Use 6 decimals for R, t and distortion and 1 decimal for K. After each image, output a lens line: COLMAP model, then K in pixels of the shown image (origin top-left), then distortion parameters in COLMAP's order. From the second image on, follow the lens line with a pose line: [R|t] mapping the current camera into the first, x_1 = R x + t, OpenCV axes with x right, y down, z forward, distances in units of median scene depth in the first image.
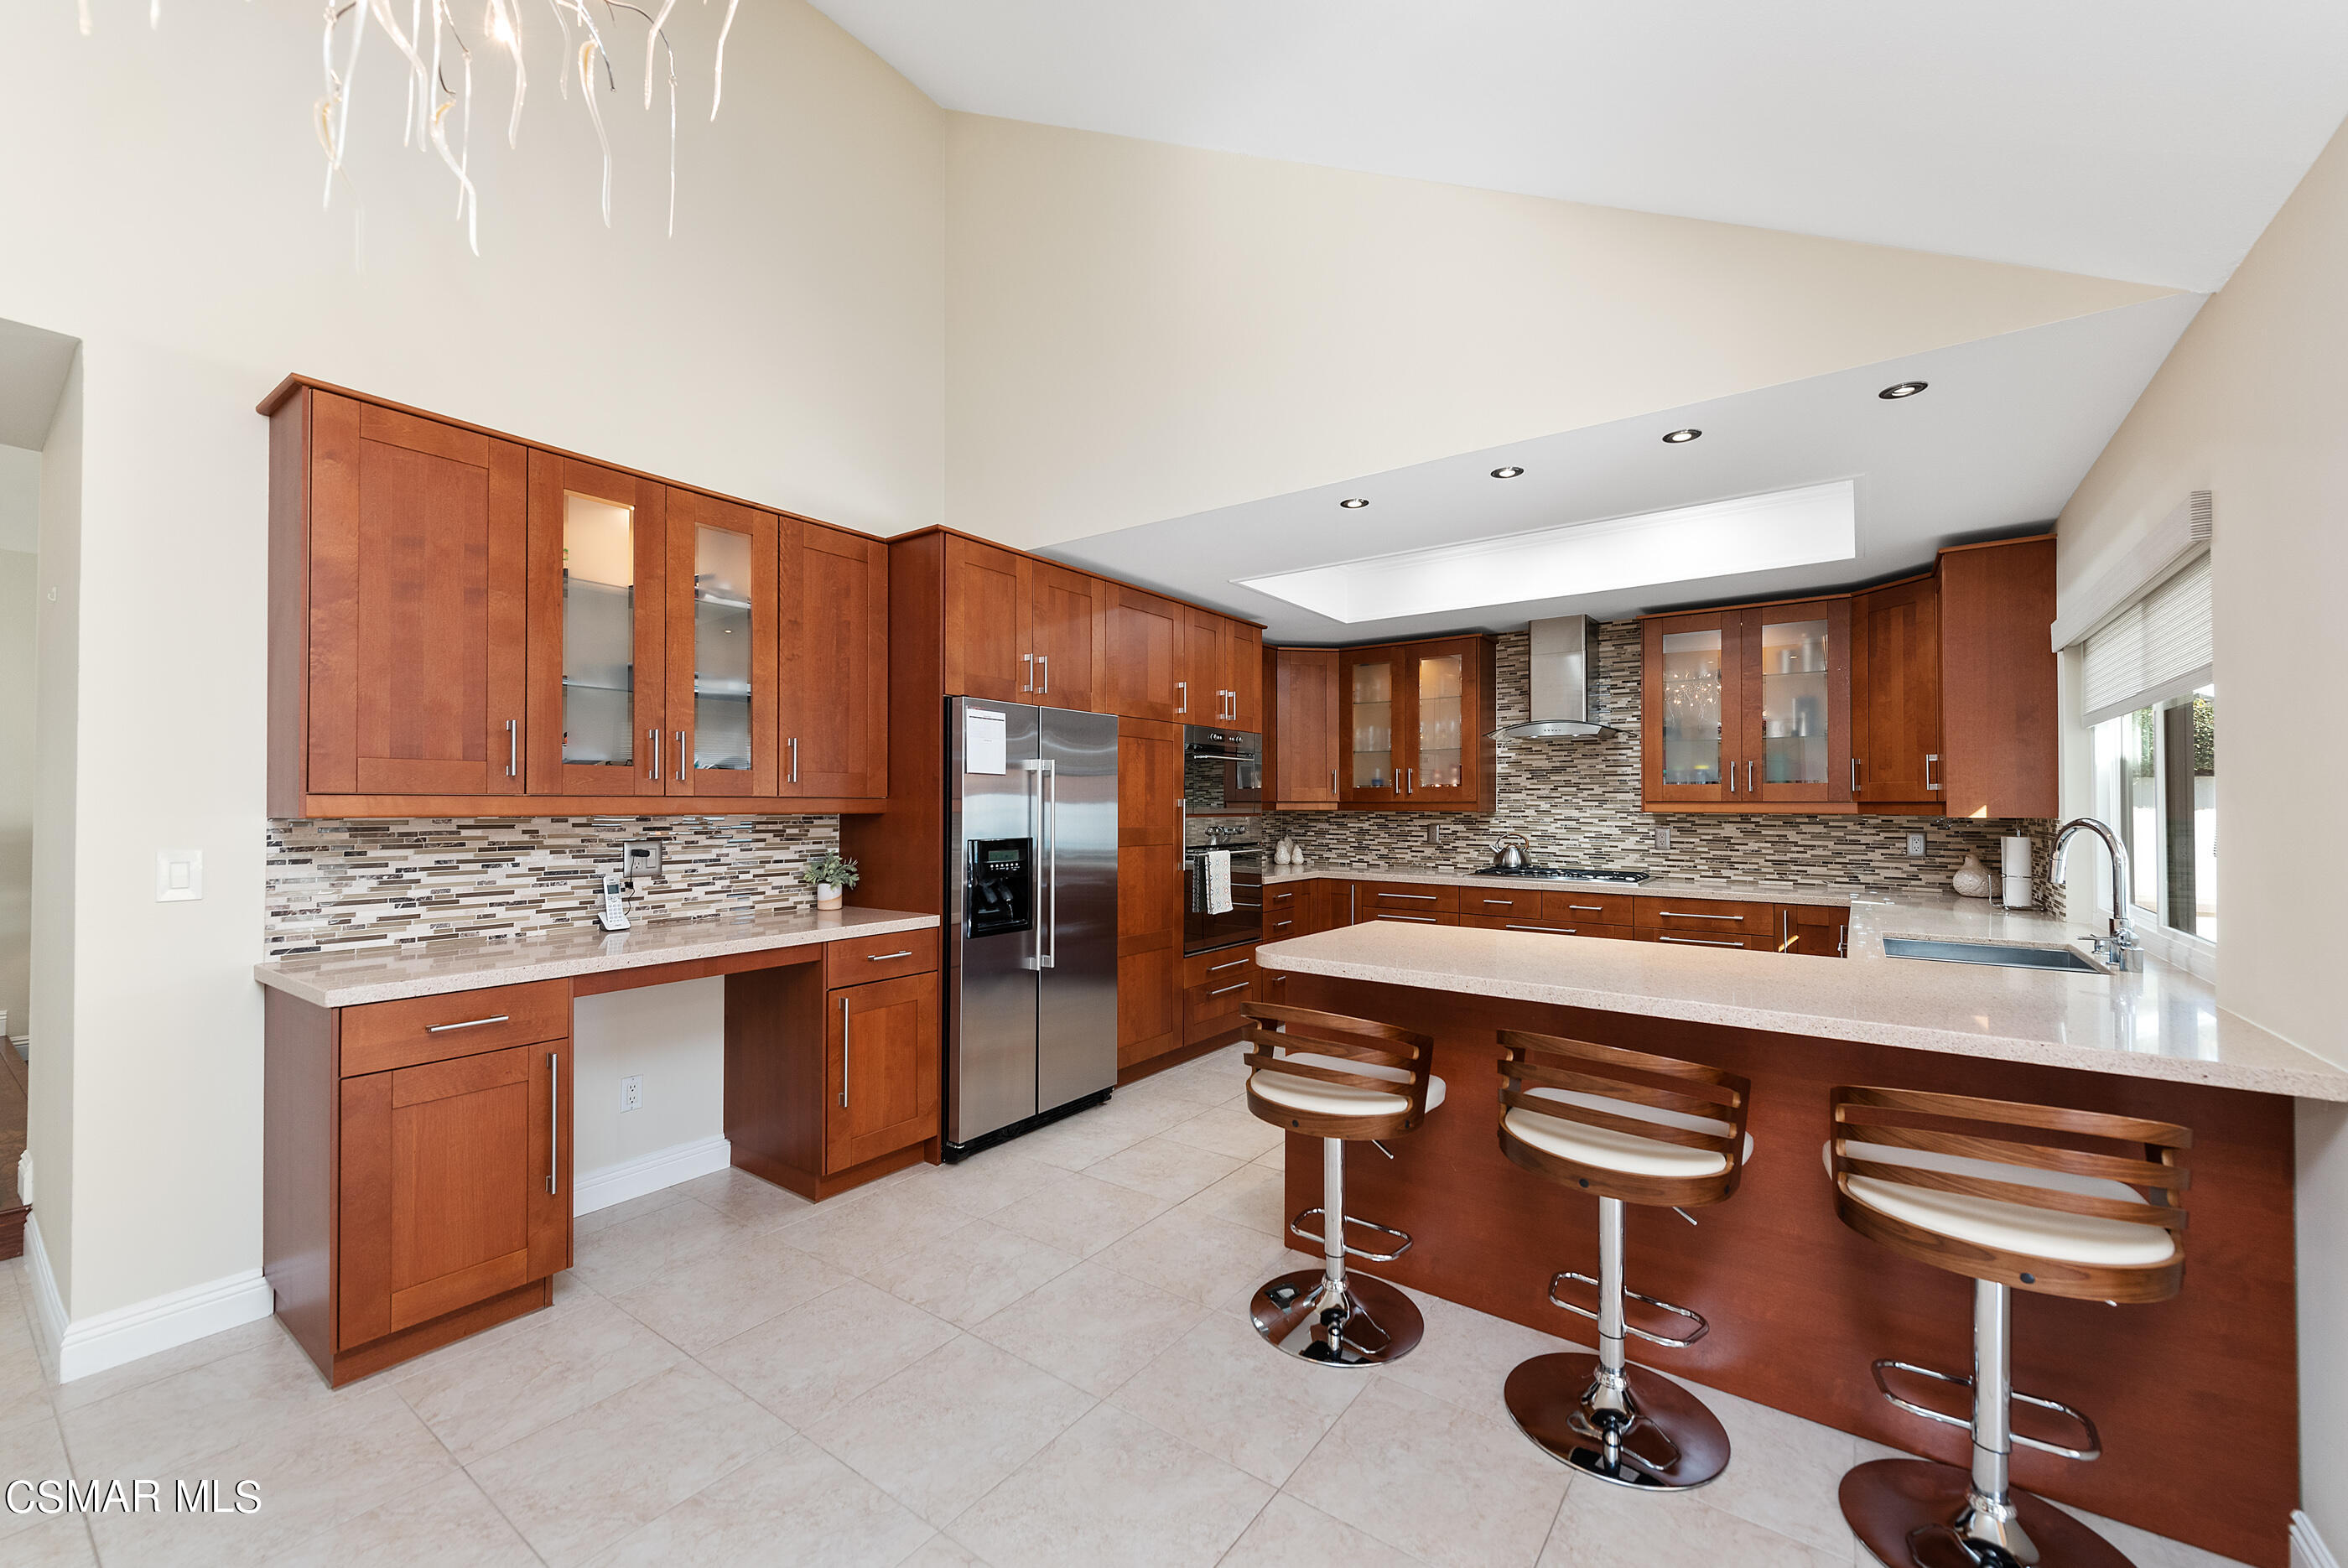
lens RADIAL K [[931.2, 0, 1182.9], [0, 931.2, 793.8], [0, 0, 1]] dist [0.023427, -0.003045]
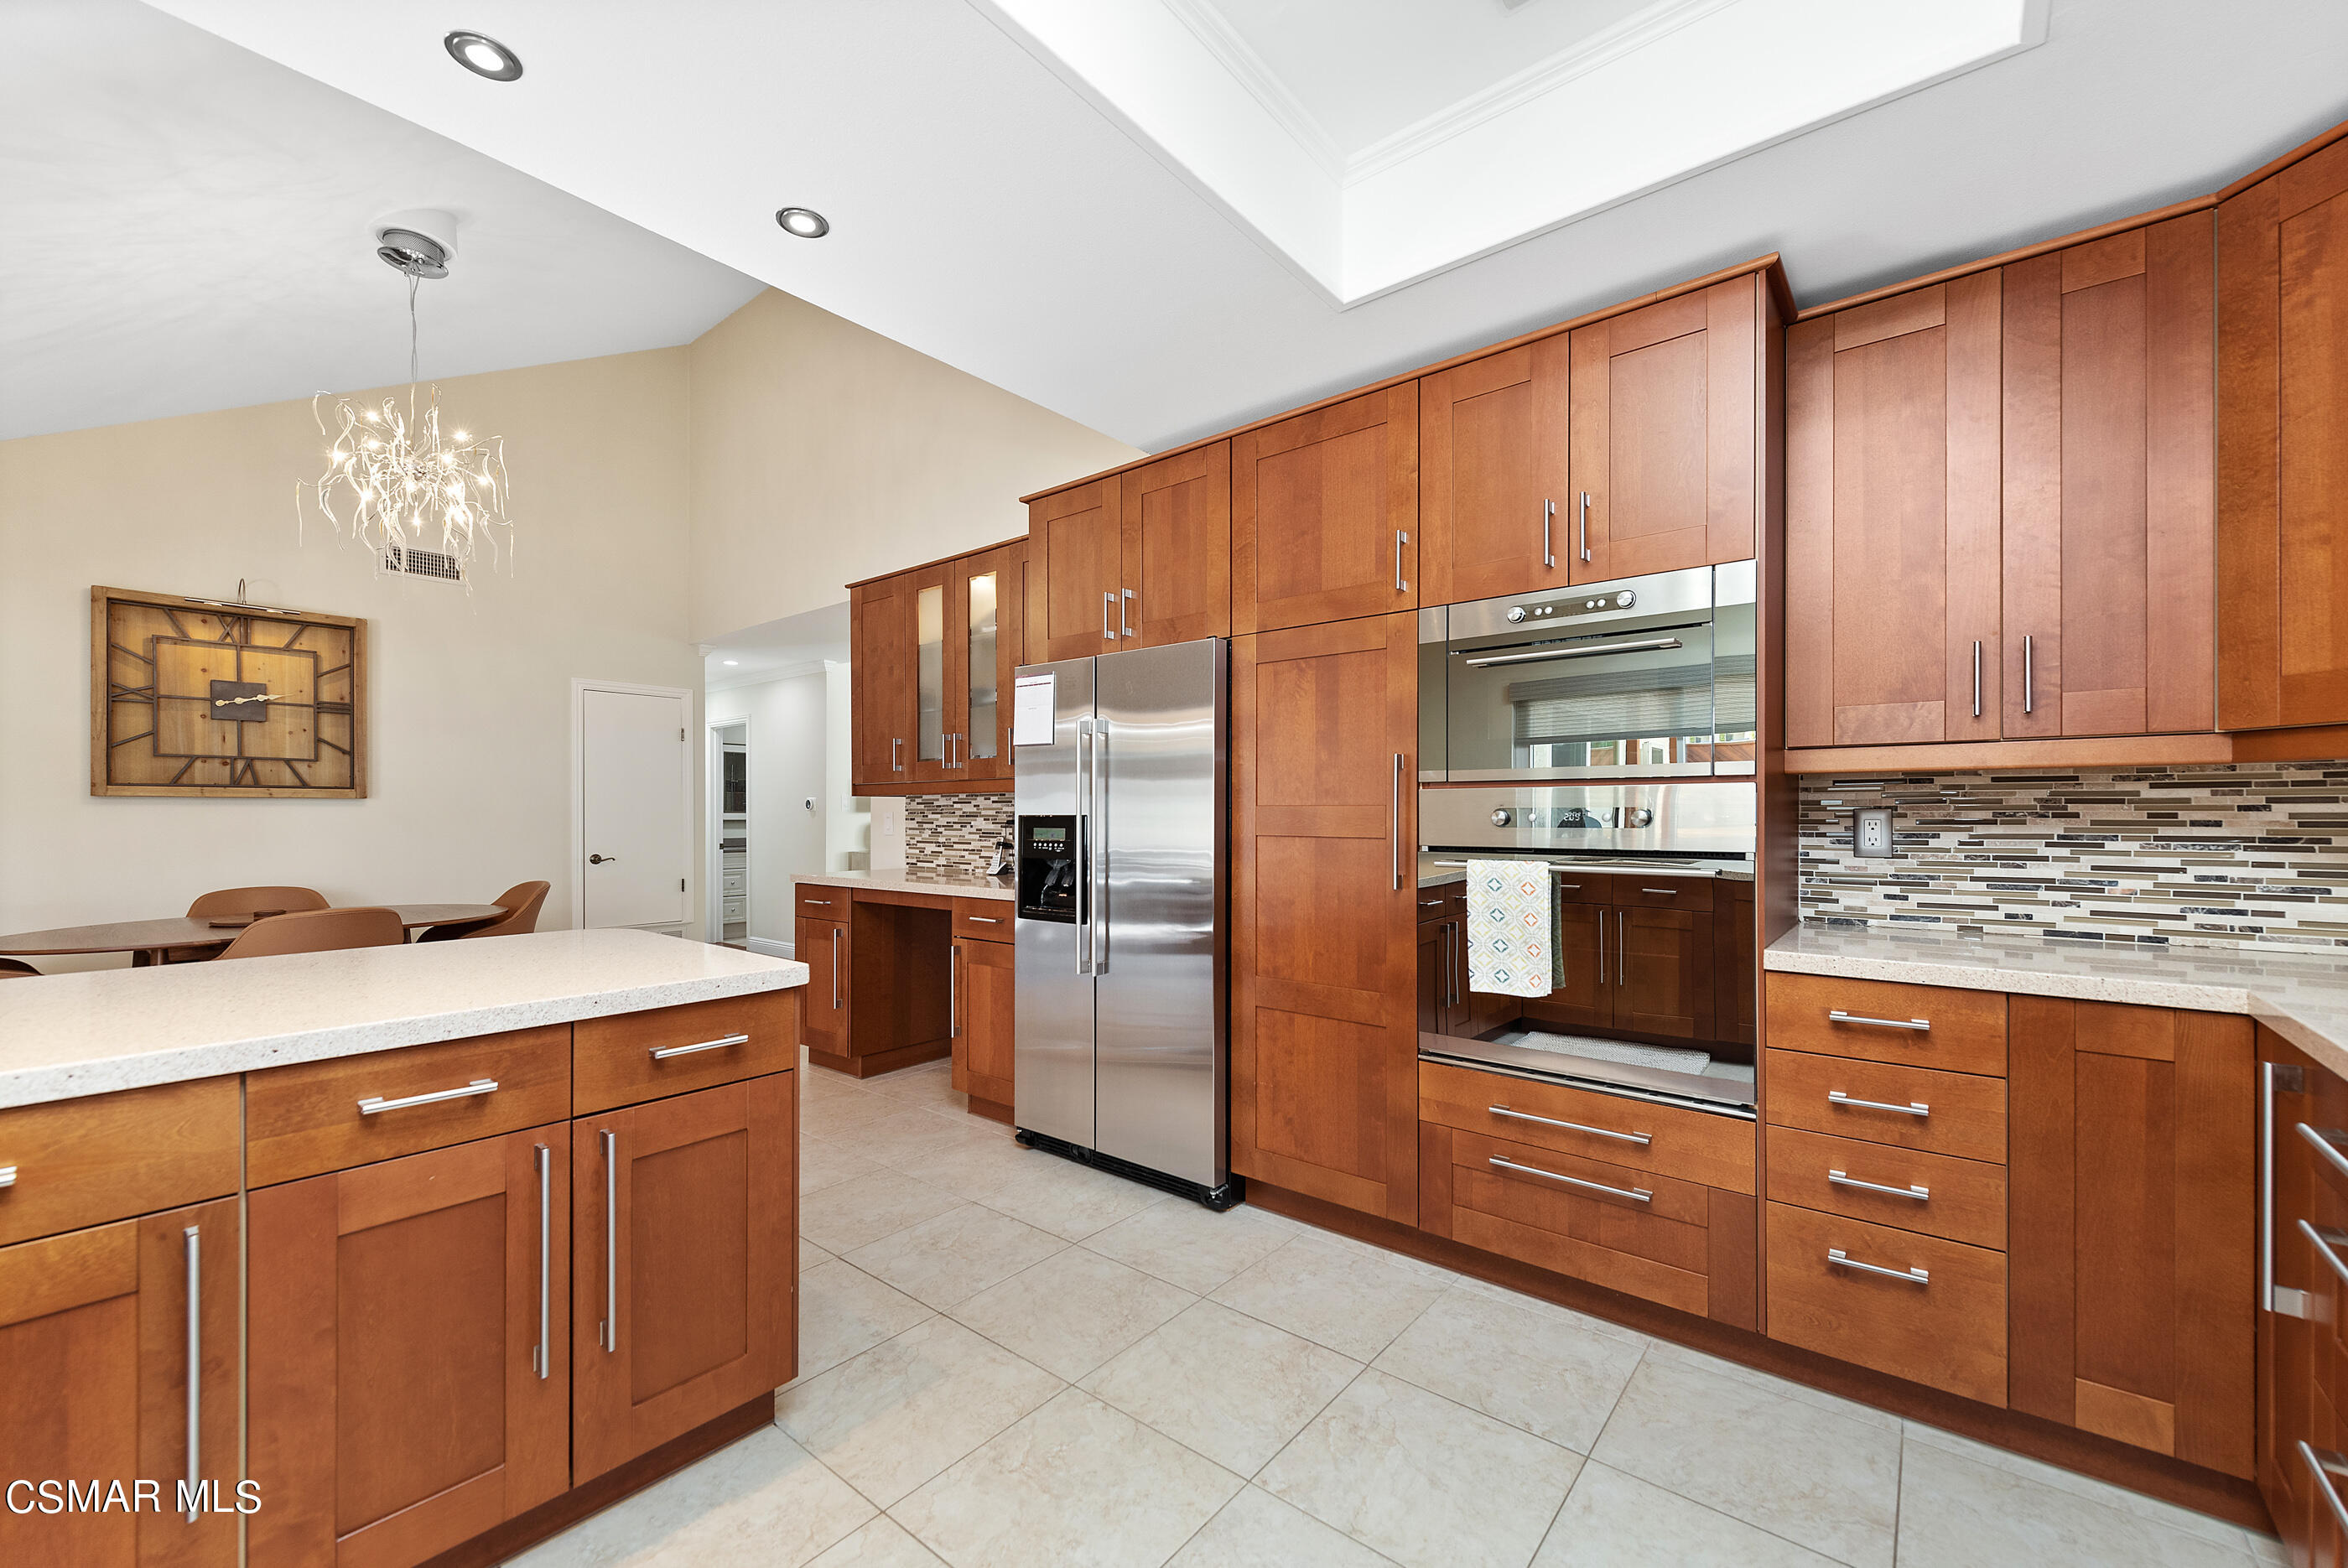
lens RADIAL K [[931.2, 0, 1185.4], [0, 931.2, 806.1], [0, 0, 1]] dist [0.023427, -0.003045]
pose [[-0.049709, -0.012460, -0.998686, 0.803058], [0.008845, 0.999877, -0.012916, 0.060554], [0.998725, -0.009475, -0.049593, 1.351692]]
